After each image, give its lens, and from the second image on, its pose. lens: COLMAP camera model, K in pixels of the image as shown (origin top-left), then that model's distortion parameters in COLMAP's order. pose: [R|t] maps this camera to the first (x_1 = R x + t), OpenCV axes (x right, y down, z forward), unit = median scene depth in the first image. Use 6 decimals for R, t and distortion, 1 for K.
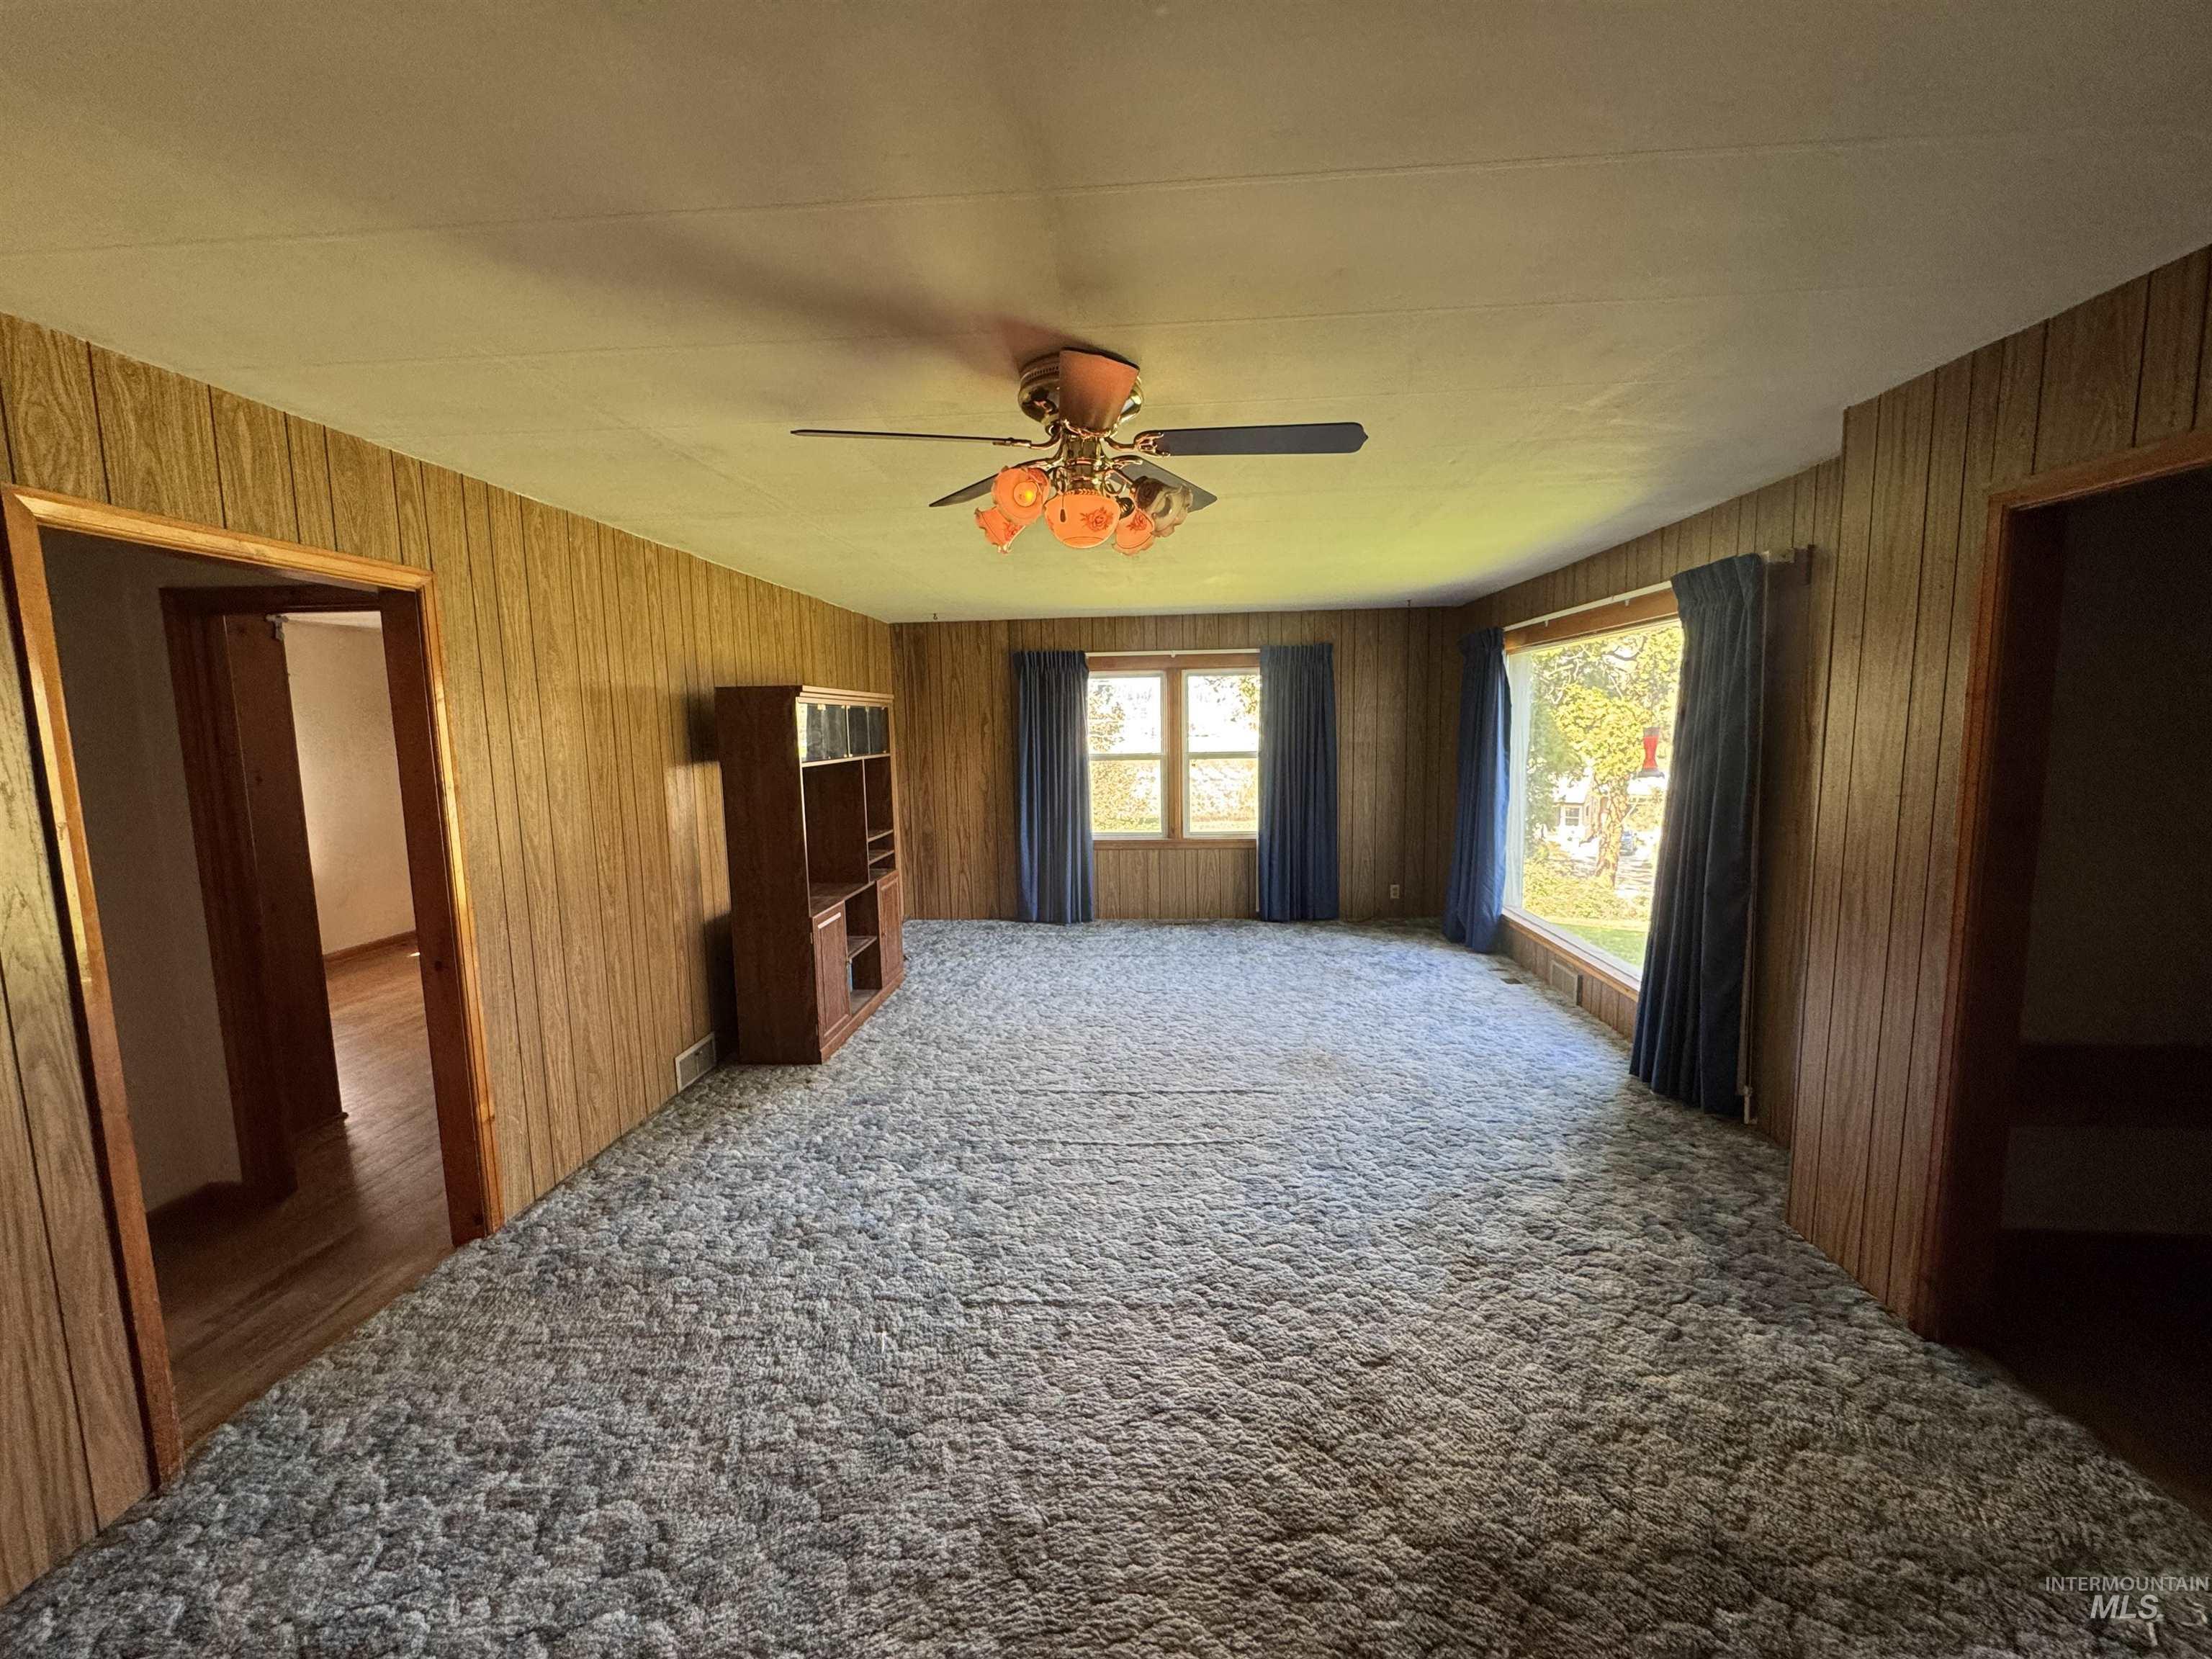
lens RADIAL K [[893.7, 0, 1105.7], [0, 893.7, 825.2], [0, 0, 1]] dist [0.002381, 0.000863]
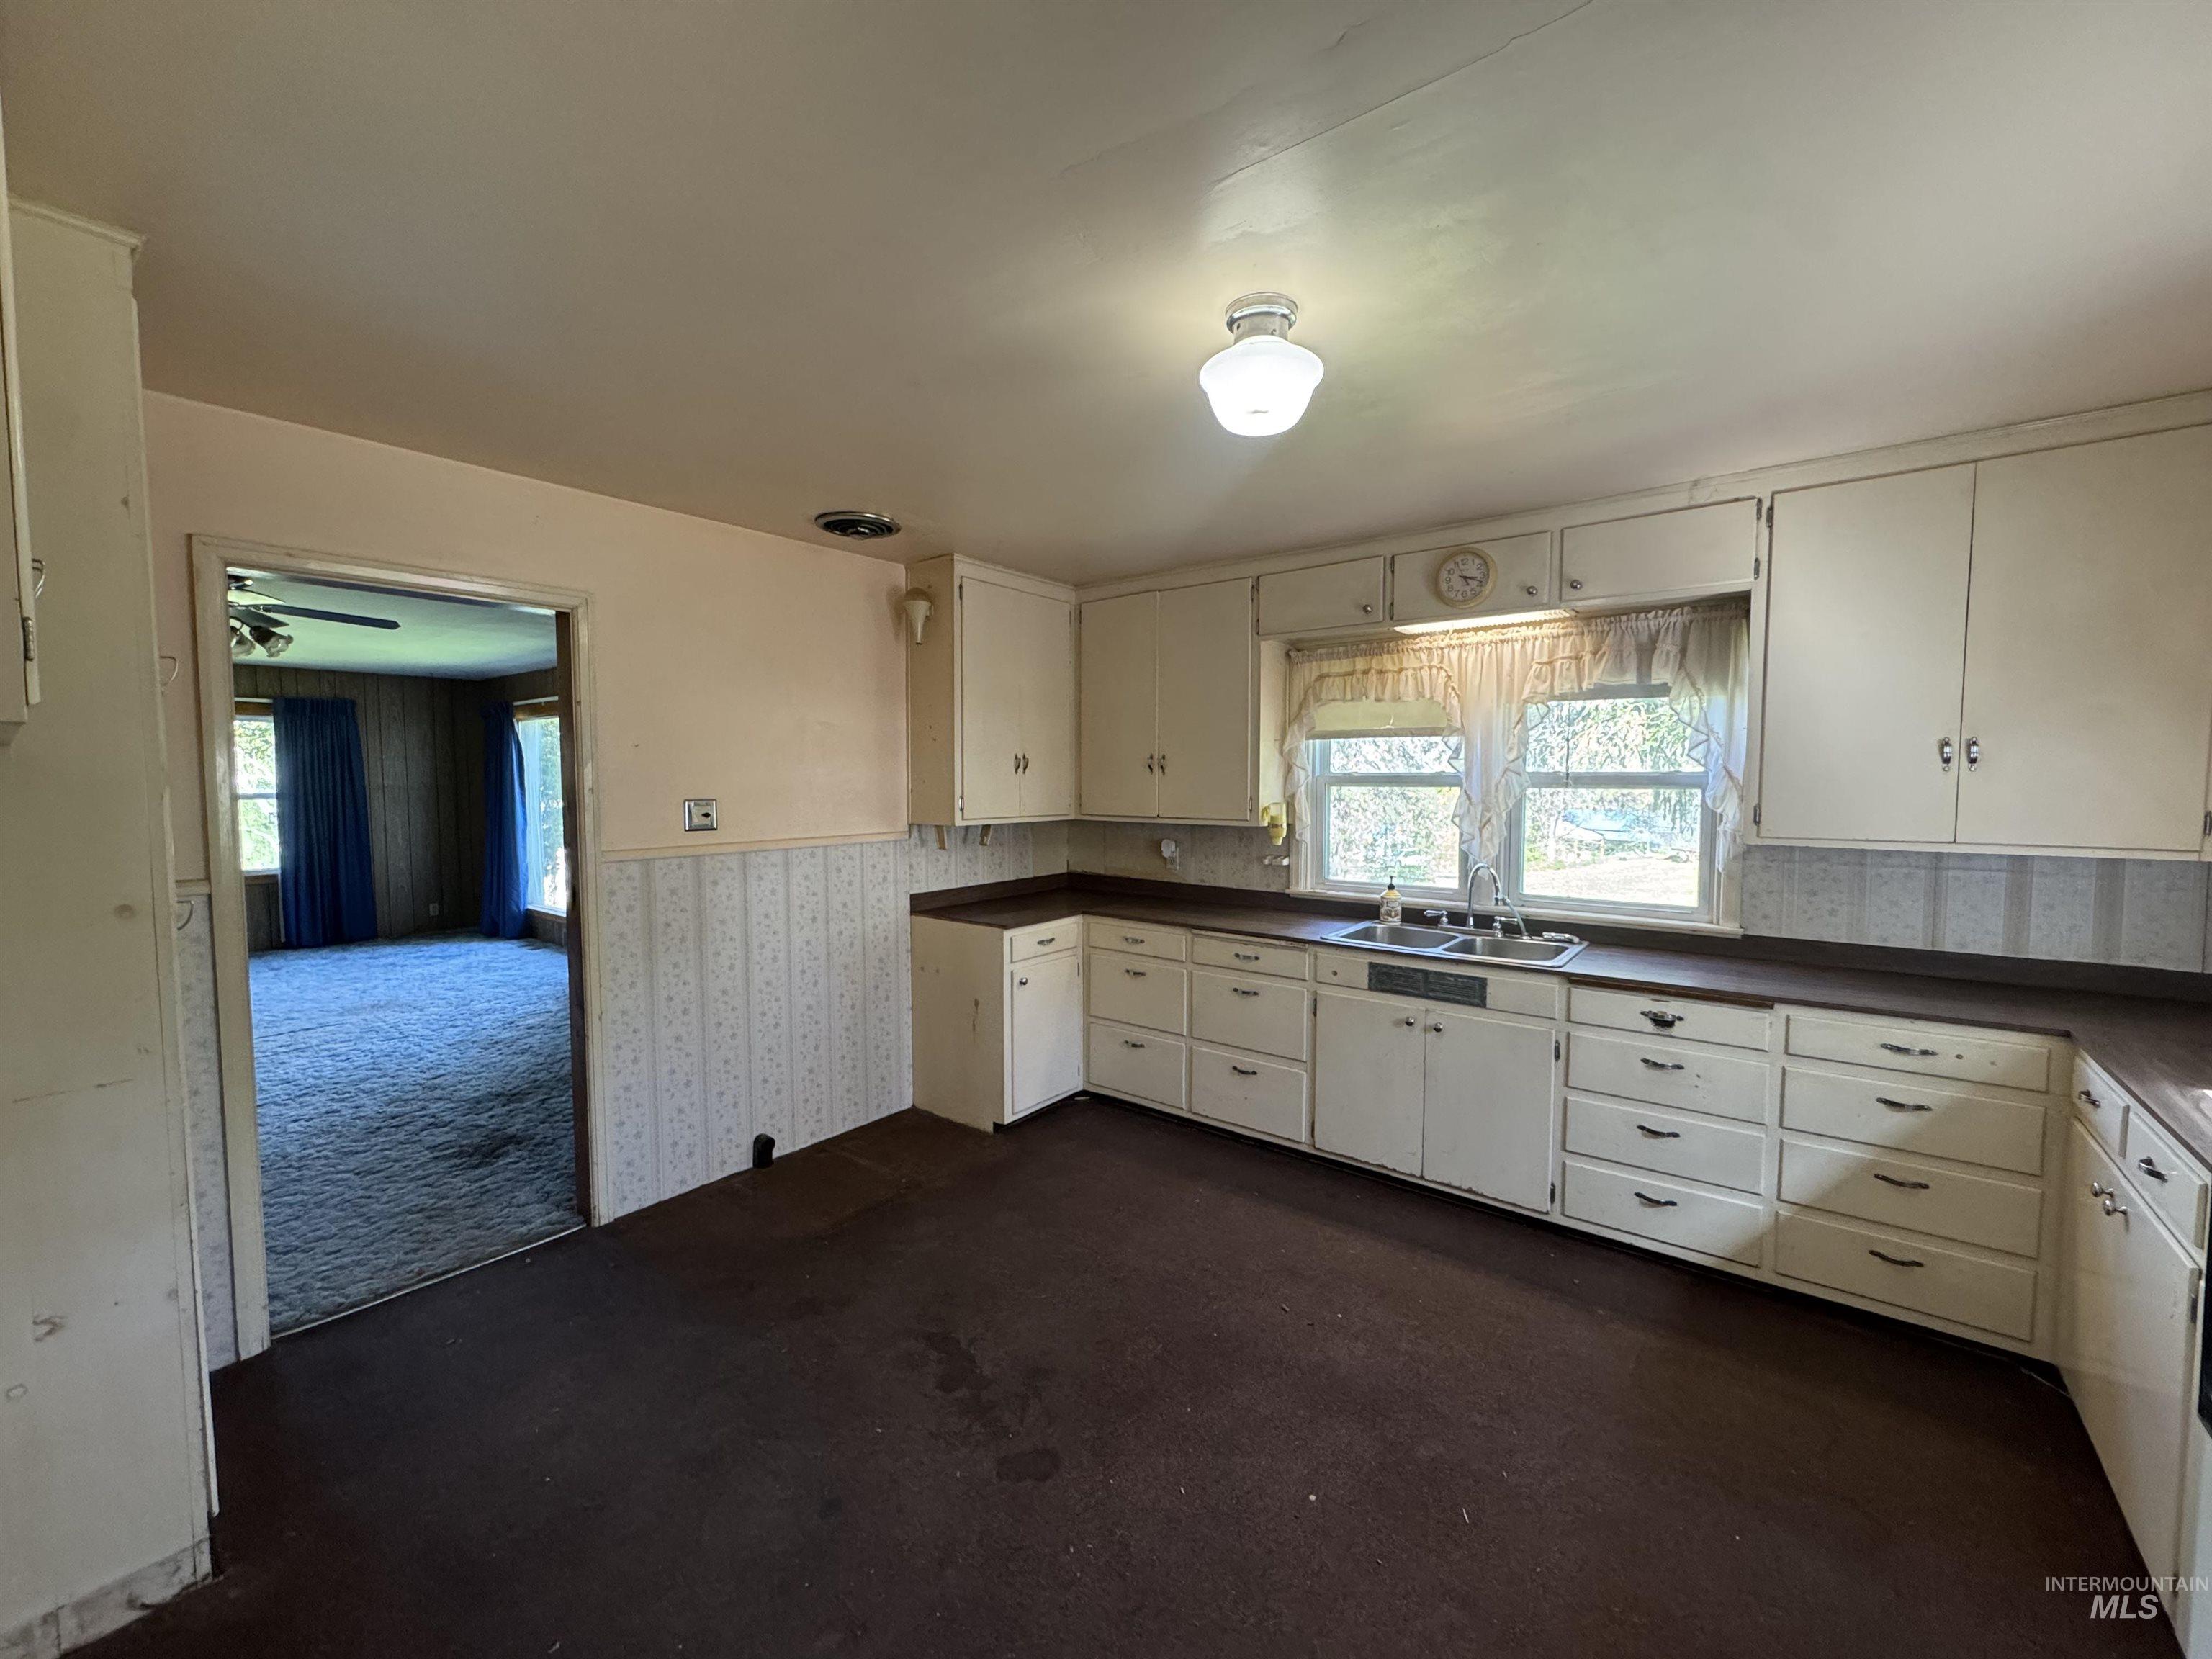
lens RADIAL K [[893.7, 0, 1105.7], [0, 893.7, 825.2], [0, 0, 1]] dist [0.002381, 0.000863]
pose [[0.571760, -0.026033, 0.820008, -0.246951], [0.081619, 0.996343, -0.025278, 0.112440], [-0.816351, 0.081381, 0.571794, -0.745311]]
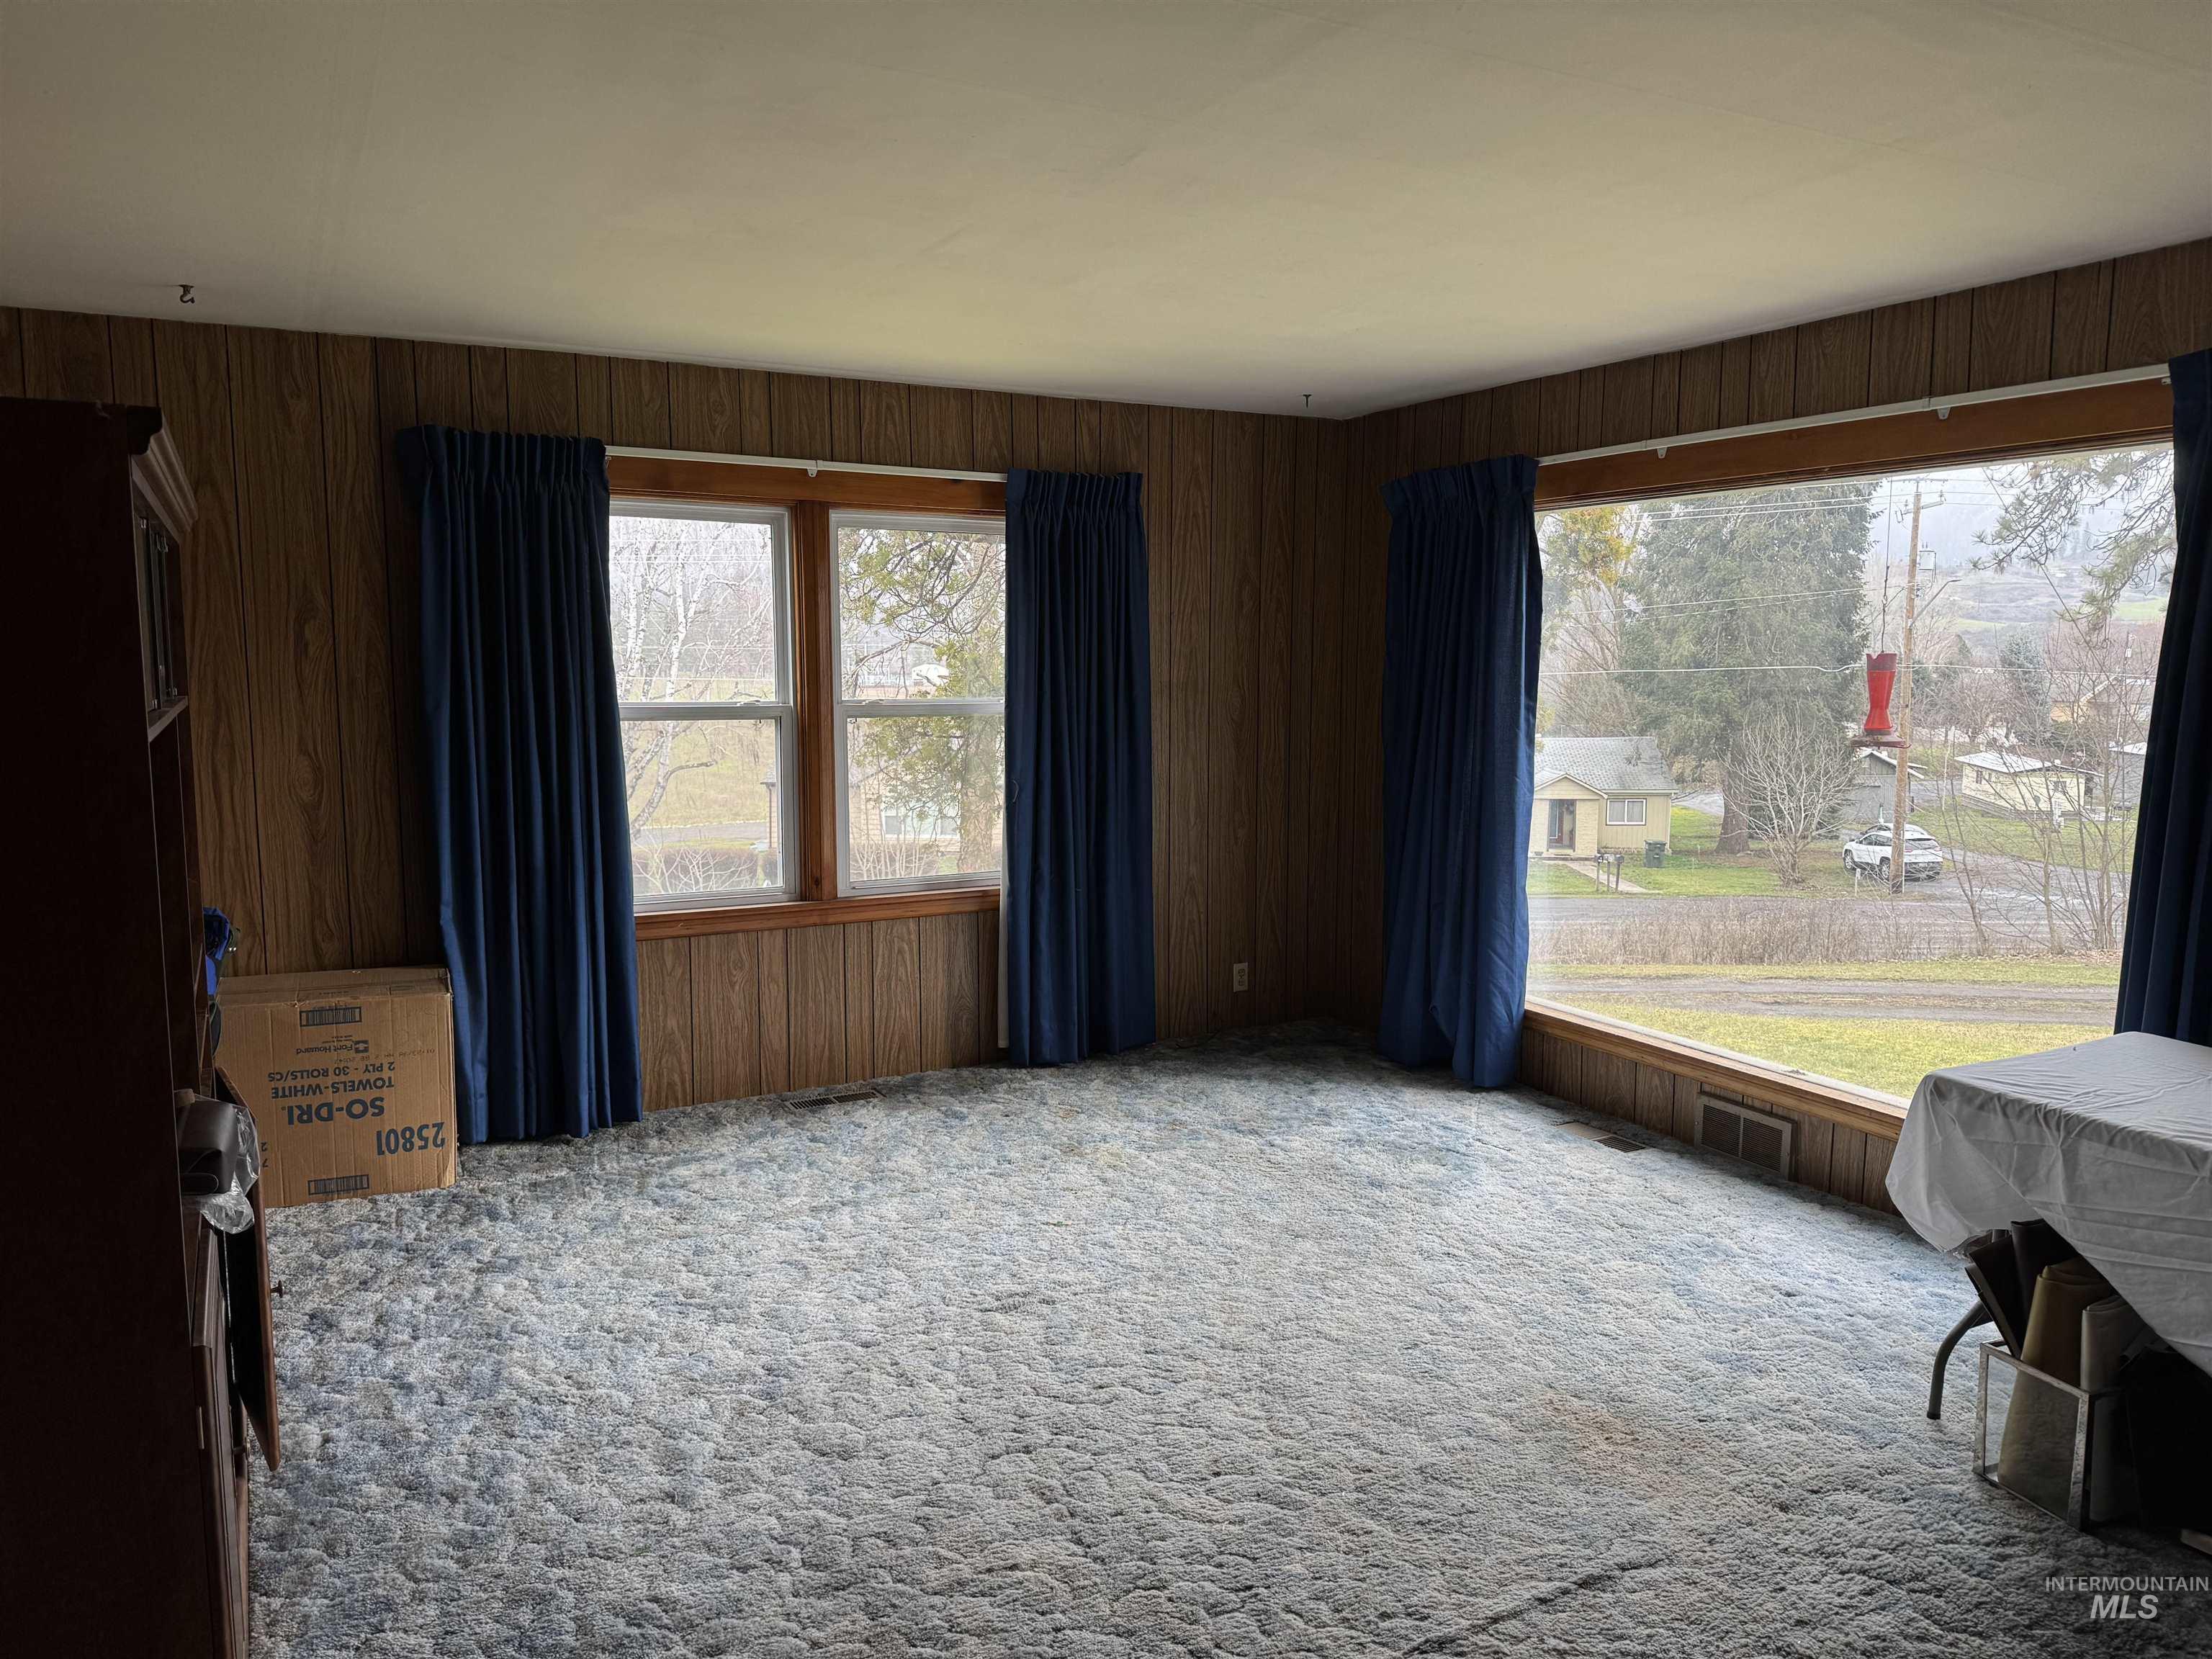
lens RADIAL K [[1548.9, 0, 1106.0], [0, 1548.9, 829.5], [0, 0, 1]] dist [0.155173, -0.265468]
pose [[0.848537, -0.040785, 0.527562, -0.350940], [0.041851, 0.999075, 0.009924, -0.036982], [-0.527479, 0.013658, 0.849458, 0.501391]]
